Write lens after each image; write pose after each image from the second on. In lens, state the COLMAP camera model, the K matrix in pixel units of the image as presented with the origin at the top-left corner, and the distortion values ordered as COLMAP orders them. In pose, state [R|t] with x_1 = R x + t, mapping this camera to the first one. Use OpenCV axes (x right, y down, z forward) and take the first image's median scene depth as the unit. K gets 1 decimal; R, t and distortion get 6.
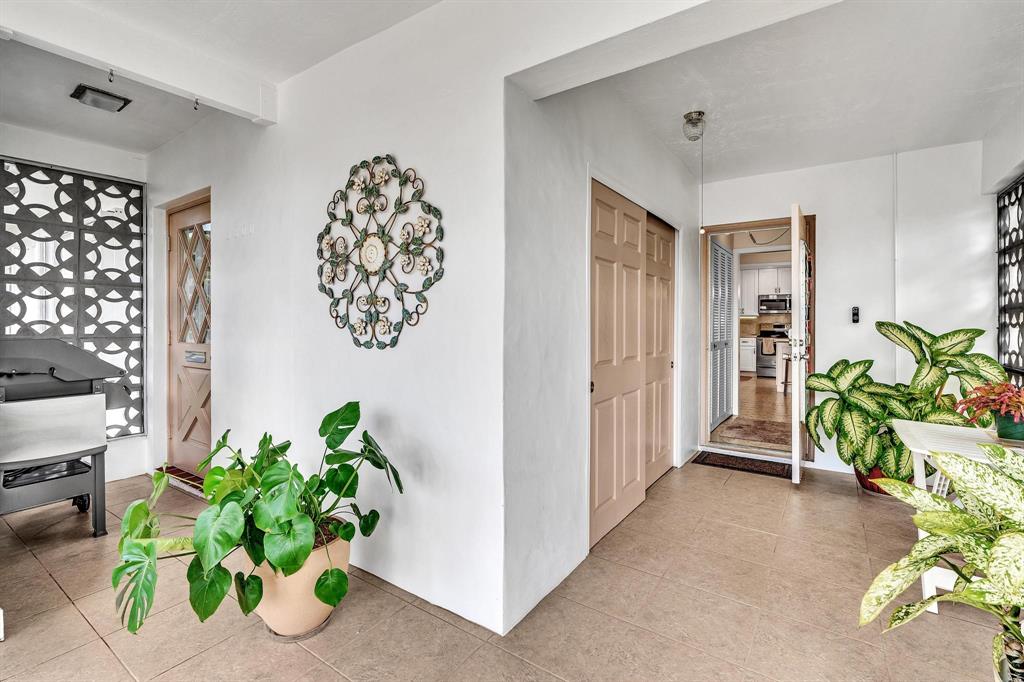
lens RADIAL K [[467.8, 0, 509.8], [0, 467.8, 331.1], [0, 0, 1]] dist [-0.010052, 0.003547]
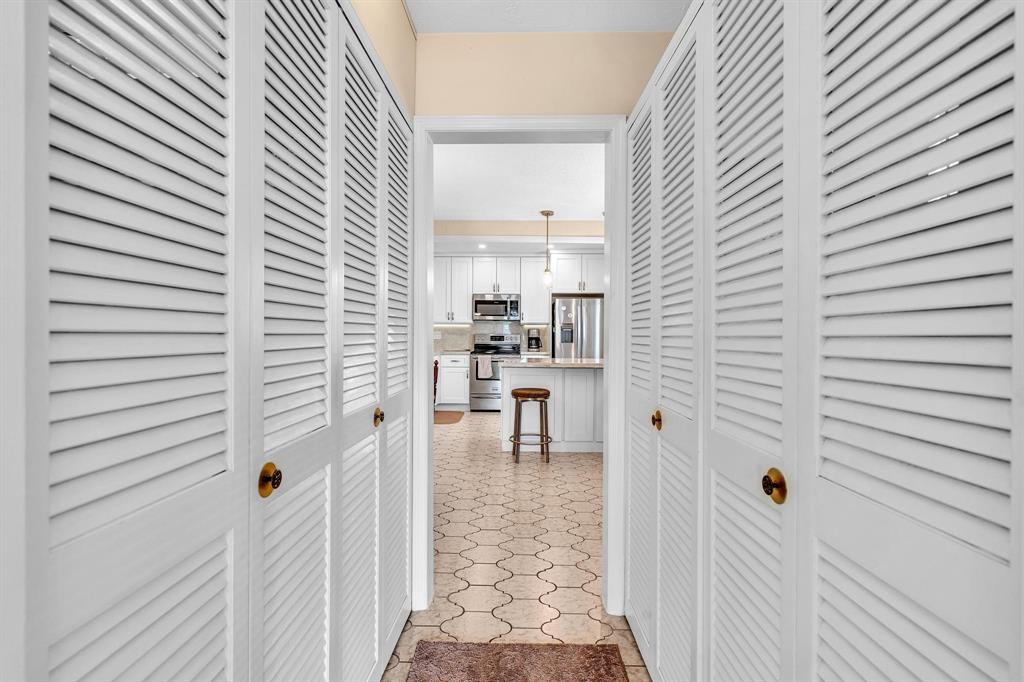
lens RADIAL K [[467.8, 0, 512.8], [0, 467.8, 337.7], [0, 0, 1]] dist [-0.010052, 0.003547]
pose [[0.832197, 0.006381, 0.554443, 0.194954], [-0.003733, 0.999976, -0.005907, -0.006743], [-0.554468, 0.002846, 0.832200, 0.381931]]
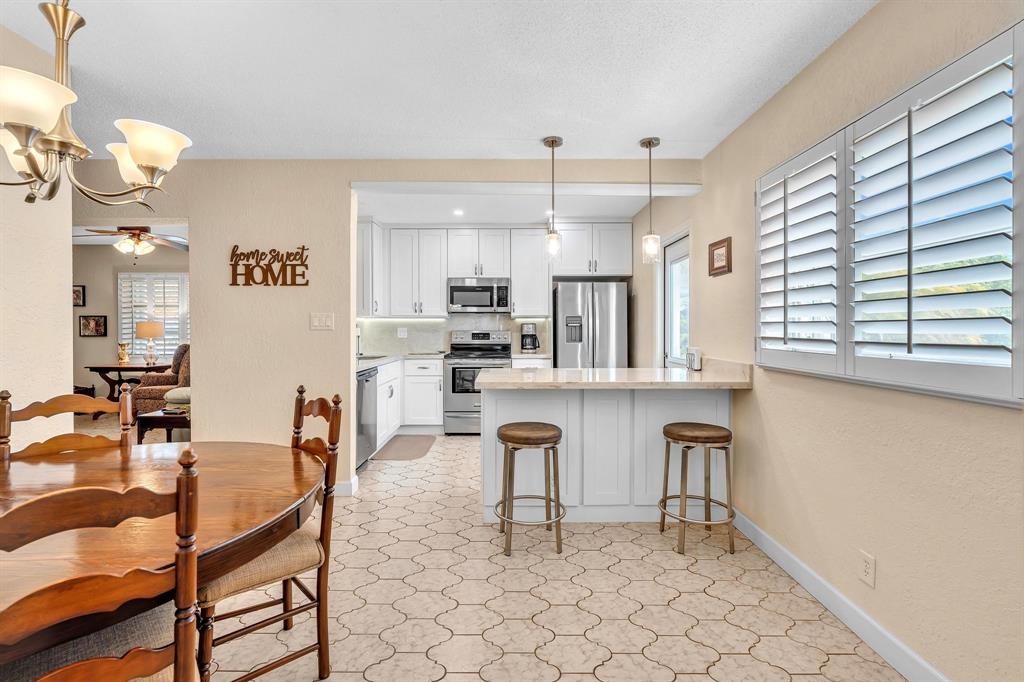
lens RADIAL K [[467.8, 0, 512.5], [0, 467.8, 328.9], [0, 0, 1]] dist [-0.010052, 0.003547]
pose [[0.821179, 0.000598, 0.570671, 0.290243], [0.005858, 0.999938, -0.009478, -0.013032], [-0.570641, 0.011127, 0.821124, 0.520550]]
